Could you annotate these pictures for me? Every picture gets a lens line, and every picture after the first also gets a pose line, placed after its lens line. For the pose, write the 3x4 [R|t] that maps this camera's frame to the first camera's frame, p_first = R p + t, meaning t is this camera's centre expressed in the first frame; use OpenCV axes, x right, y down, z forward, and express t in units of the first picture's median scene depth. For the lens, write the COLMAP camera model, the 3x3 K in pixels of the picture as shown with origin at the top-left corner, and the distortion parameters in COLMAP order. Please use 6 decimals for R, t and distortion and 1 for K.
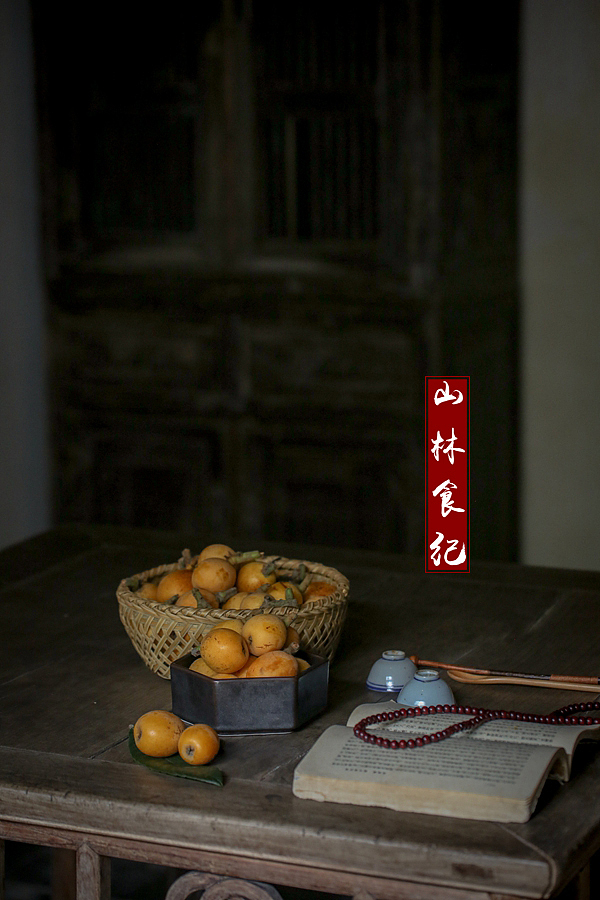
lens RADIAL K [[2471.8, 0, 303.5], [0, 2471.8, 451.1], [0, 0, 1]] dist [0.044024, 0.000000]
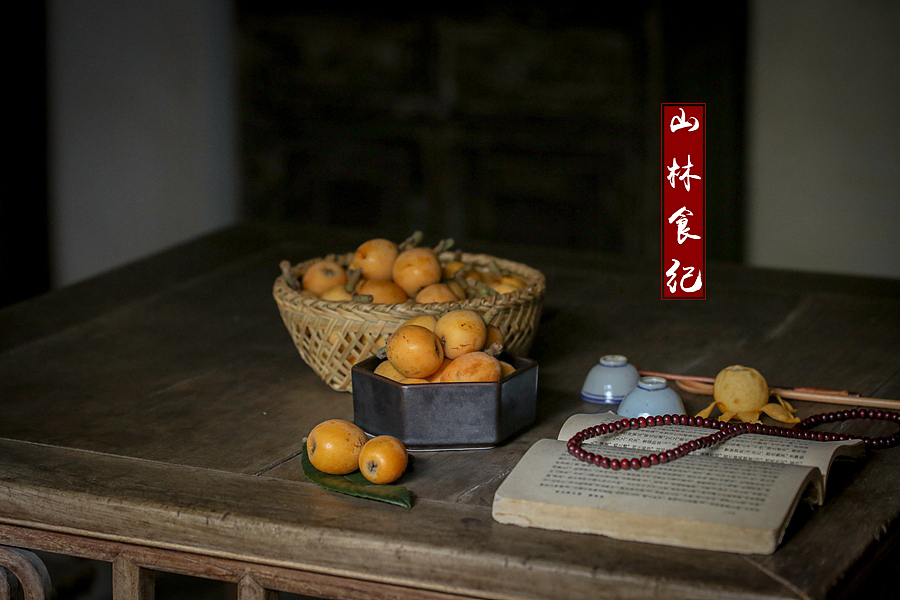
lens RADIAL K [[2207.4, 0, 446.7], [0, 2207.4, 297.5], [0, 0, 1]] dist [0.055108, 0.000000]
pose [[0.999456, 0.002481, -0.032874, 0.004048], [-0.001842, 0.999809, 0.019444, 0.048217], [0.032916, -0.019373, 0.999270, 0.246026]]
